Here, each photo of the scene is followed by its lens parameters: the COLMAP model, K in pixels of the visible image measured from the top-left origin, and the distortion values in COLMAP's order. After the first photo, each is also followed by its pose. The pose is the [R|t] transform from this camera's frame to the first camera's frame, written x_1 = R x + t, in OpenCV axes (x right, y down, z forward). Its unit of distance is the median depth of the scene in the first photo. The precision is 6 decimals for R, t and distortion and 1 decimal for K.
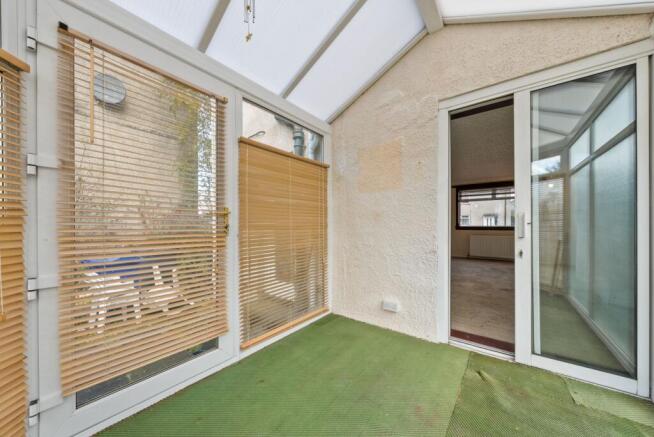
lens RADIAL K [[226.1, 0, 331.5], [0, 226.1, 226.2], [0, 0, 1]] dist [-0.000844, 0.000002]
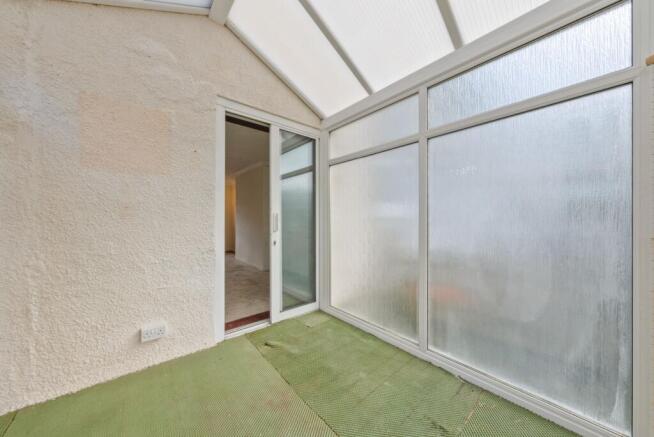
lens RADIAL K [[226.1, 0, 310.3], [0, 226.1, 220.1], [0, 0, 1]] dist [-0.000844, 0.000002]
pose [[0.249081, 0.006553, 0.968460, -0.372351], [0.004208, 0.999960, -0.007848, -0.005079], [-0.968474, 0.006030, 0.249044, 0.375194]]
